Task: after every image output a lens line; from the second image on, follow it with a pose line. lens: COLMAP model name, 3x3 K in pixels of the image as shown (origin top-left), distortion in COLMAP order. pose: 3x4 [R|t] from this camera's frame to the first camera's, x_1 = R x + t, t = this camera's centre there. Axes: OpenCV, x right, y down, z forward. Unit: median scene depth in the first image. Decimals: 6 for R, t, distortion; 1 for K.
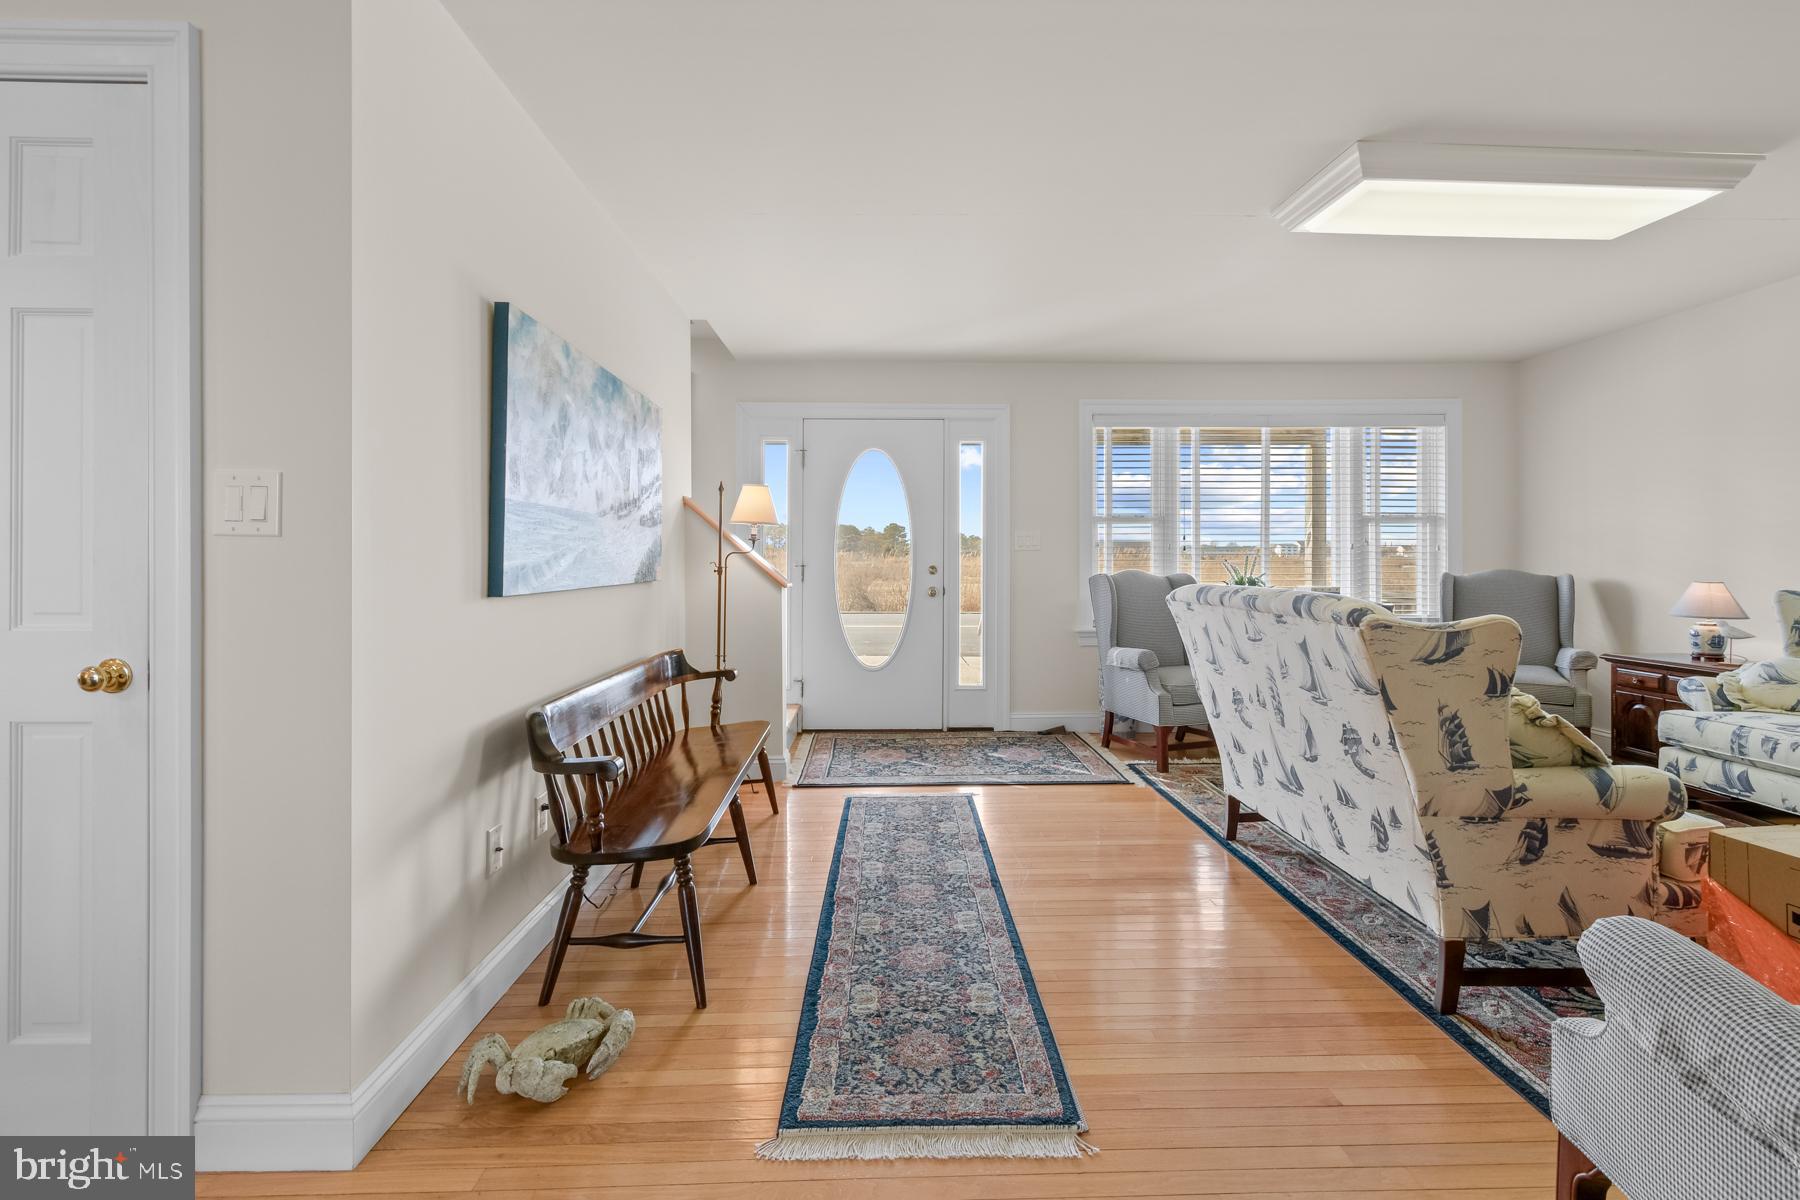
lens RADIAL K [[802.6, 0, 899.2], [0, 802.6, 556.9], [0, 0, 1]] dist [0.000250, -0.000064]
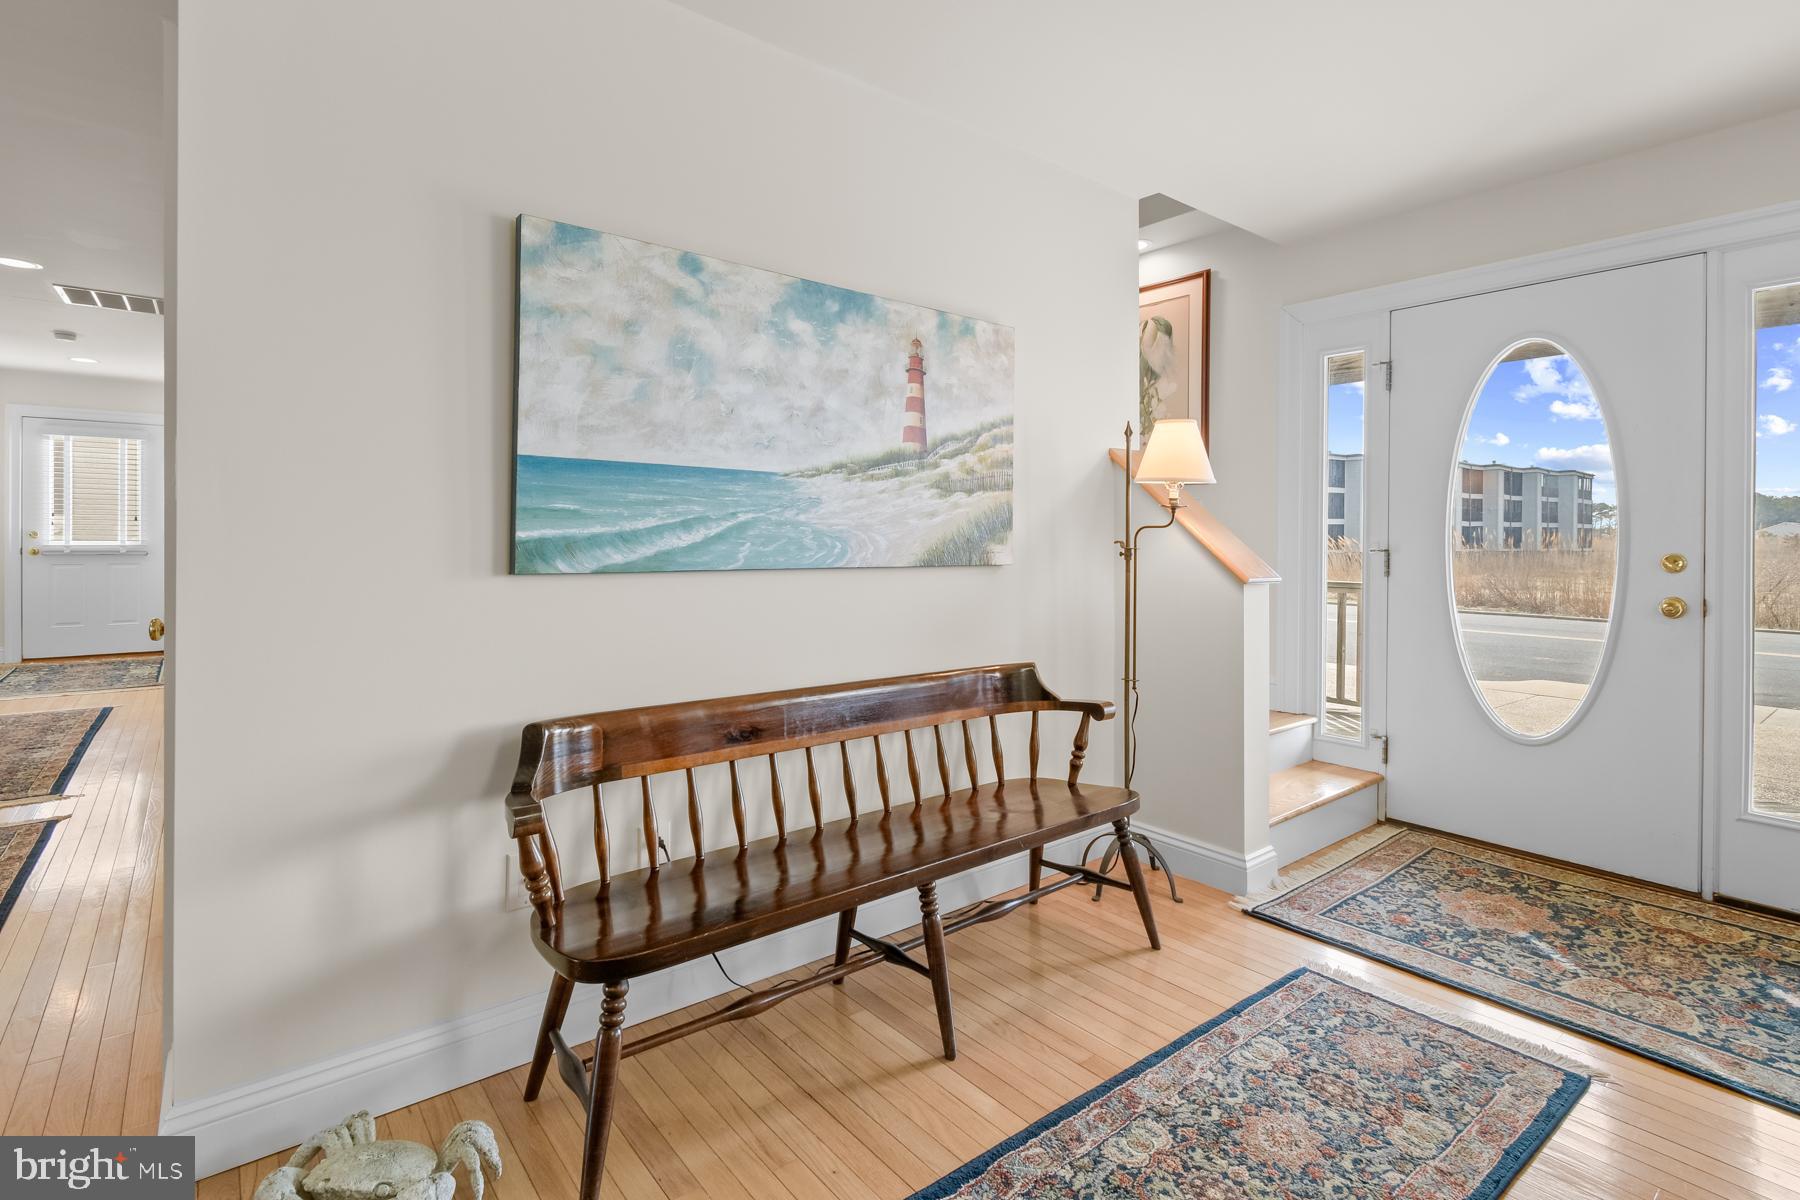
lens RADIAL K [[850.9, 0, 894.8], [0, 850.9, 535.8], [0, 0, 1]] dist [0.001000, -0.000314]
pose [[0.606614, 0.004657, -0.794983, 0.246376], [-0.006951, 0.999976, 0.000553, 0.003367], [0.794966, 0.005190, 0.606631, 0.447518]]
